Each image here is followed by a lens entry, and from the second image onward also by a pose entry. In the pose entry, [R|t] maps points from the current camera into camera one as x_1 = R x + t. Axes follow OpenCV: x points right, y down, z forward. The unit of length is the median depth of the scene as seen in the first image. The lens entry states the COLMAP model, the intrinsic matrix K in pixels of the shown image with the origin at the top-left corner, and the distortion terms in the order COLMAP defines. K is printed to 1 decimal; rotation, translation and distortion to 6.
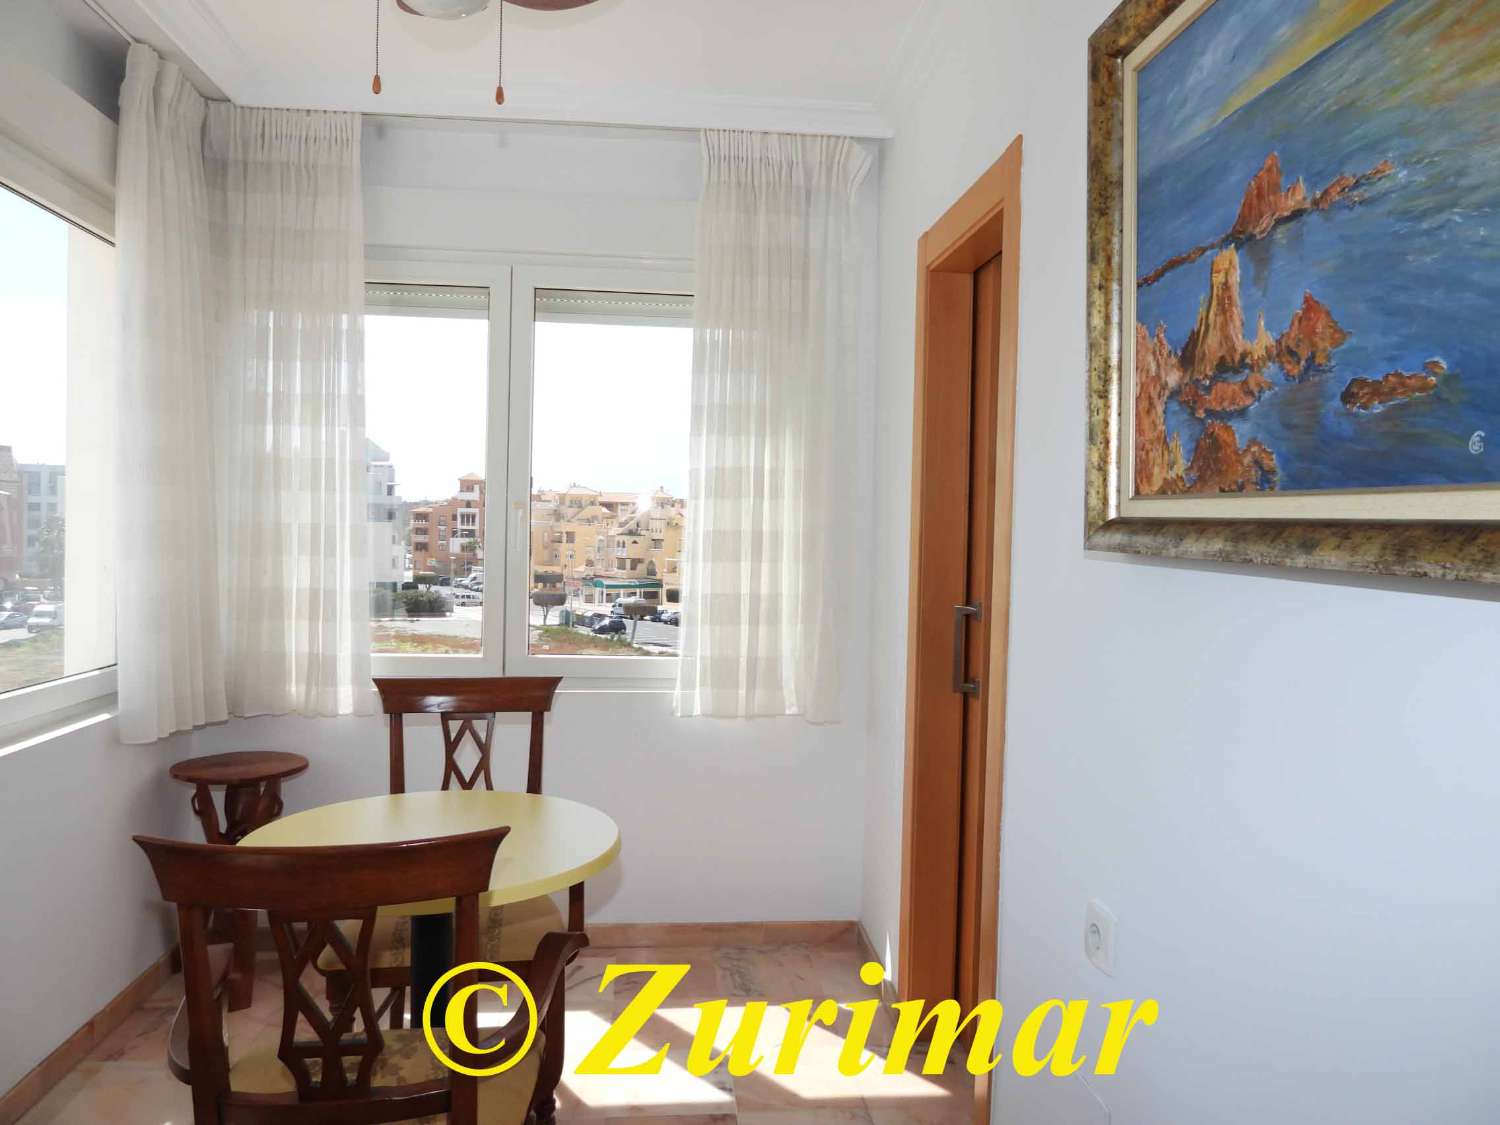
lens RADIAL K [[1078.9, 0, 750.9], [0, 1078.9, 559.3], [0, 0, 1]] dist [-0.015933, 0.005903]
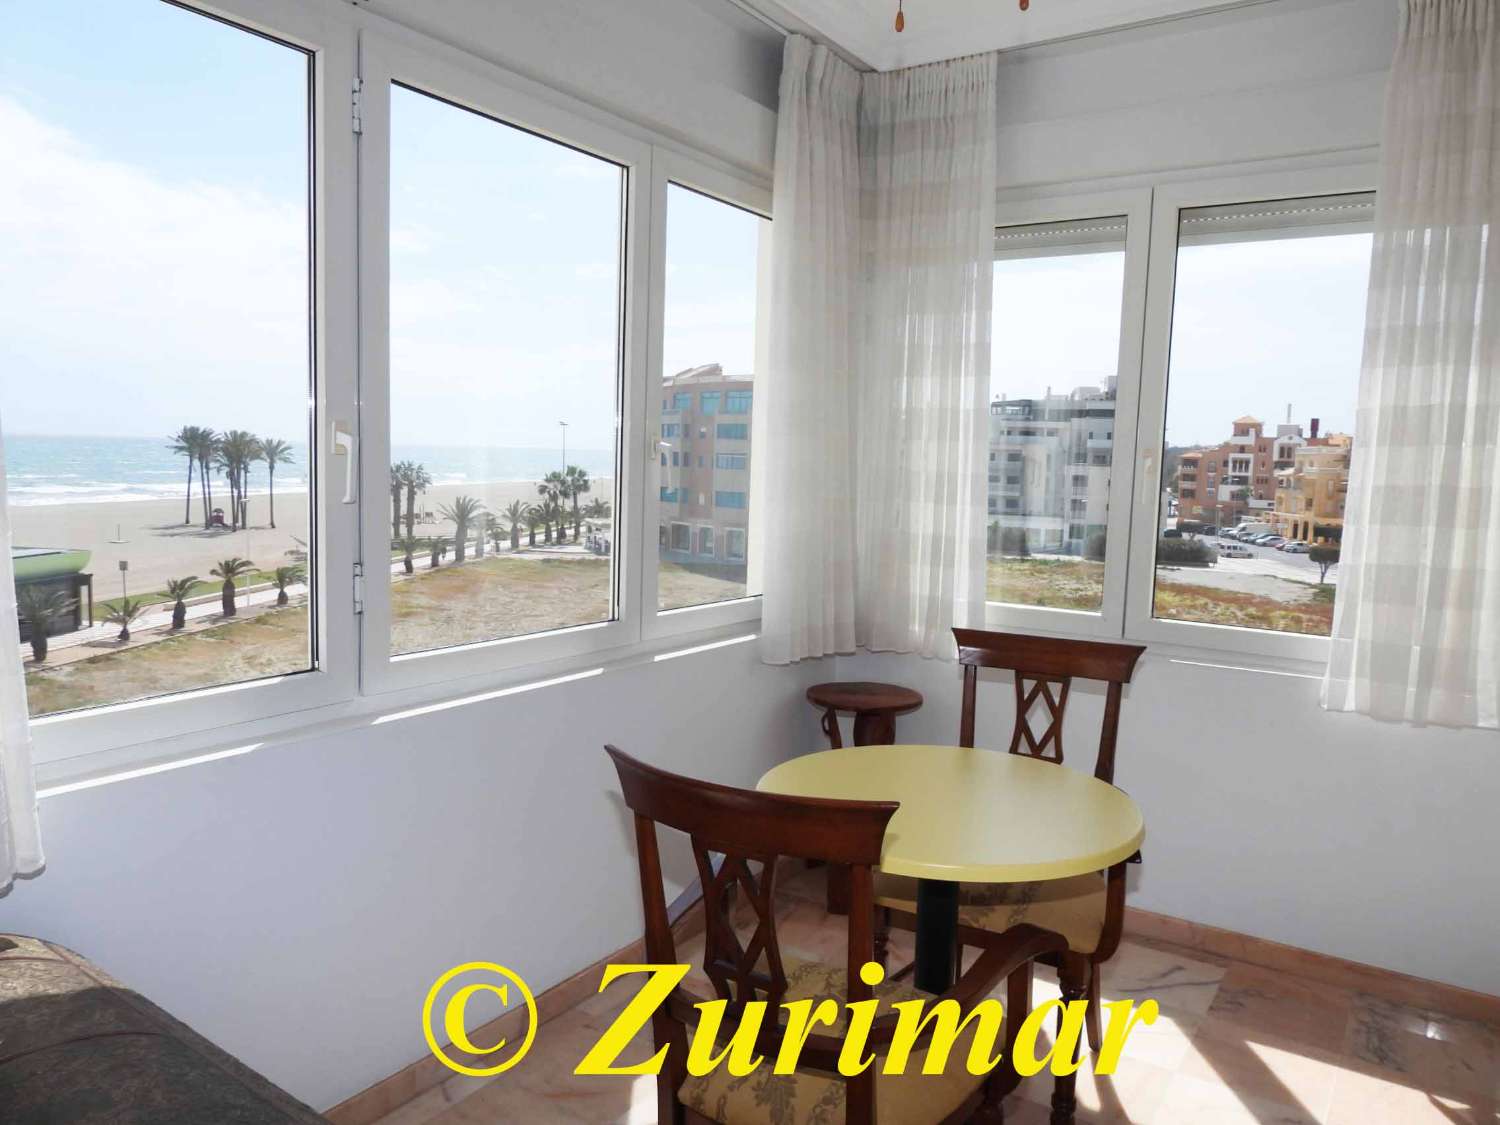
lens RADIAL K [[1078.9, 0, 750.9], [0, 1078.9, 559.3], [0, 0, 1]] dist [-0.015933, 0.005903]
pose [[0.774940, 0.060890, -0.629095, 0.106591], [-0.029018, 0.997727, 0.060824, -0.007094], [0.631368, -0.028880, 0.774945, 0.084395]]
